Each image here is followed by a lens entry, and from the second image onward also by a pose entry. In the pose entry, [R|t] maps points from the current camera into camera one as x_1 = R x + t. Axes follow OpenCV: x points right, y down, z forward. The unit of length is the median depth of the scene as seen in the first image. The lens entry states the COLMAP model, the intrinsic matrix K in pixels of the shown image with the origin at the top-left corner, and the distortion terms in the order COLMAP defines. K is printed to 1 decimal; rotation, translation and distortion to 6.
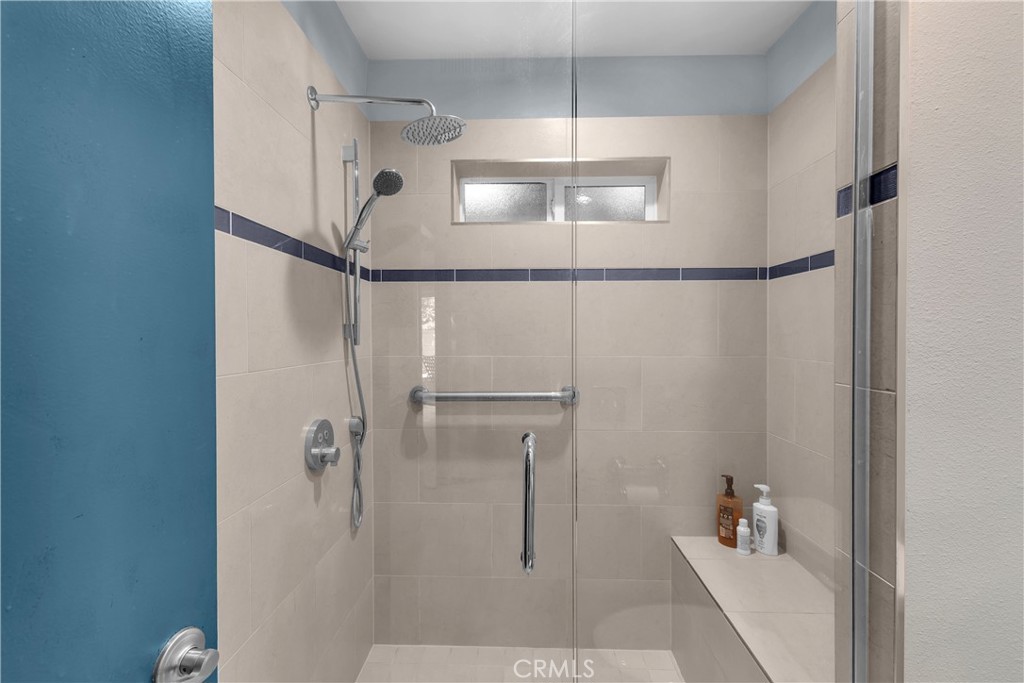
lens RADIAL K [[442.4, 0, 515.5], [0, 442.4, 340.2], [0, 0, 1]] dist [0.004724, 0.000711]
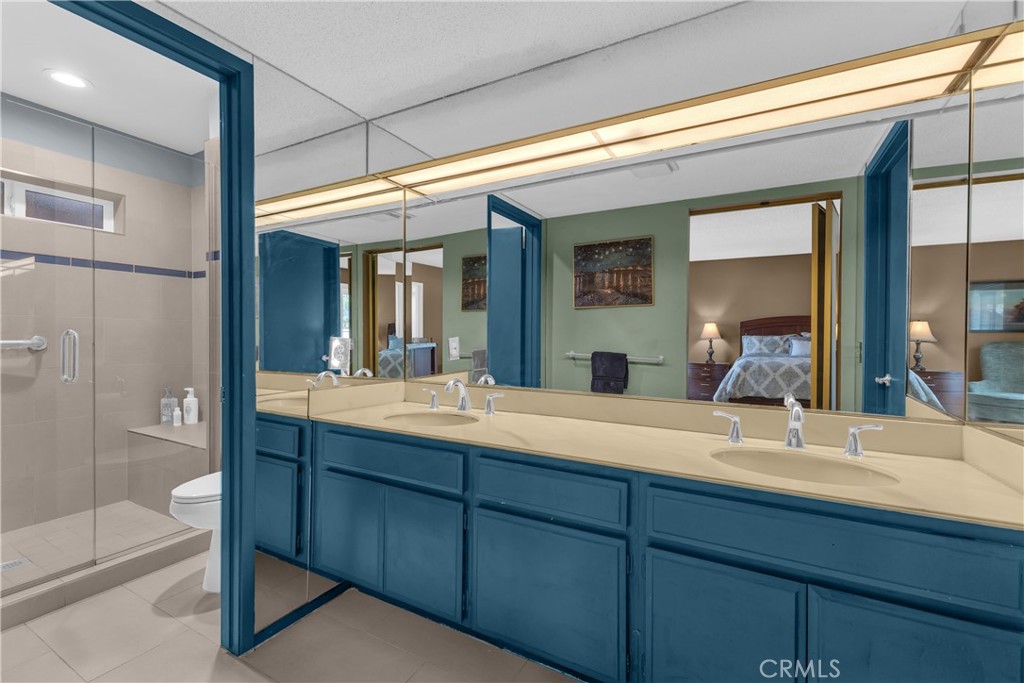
lens RADIAL K [[442.4, 0, 516.0], [0, 442.4, 338.3], [0, 0, 1]] dist [0.004724, 0.000711]
pose [[0.451876, -0.003043, 0.892075, -0.486181], [0.005958, 0.999982, 0.000393, 0.124375], [-0.892061, 0.005138, 0.451886, -1.071587]]
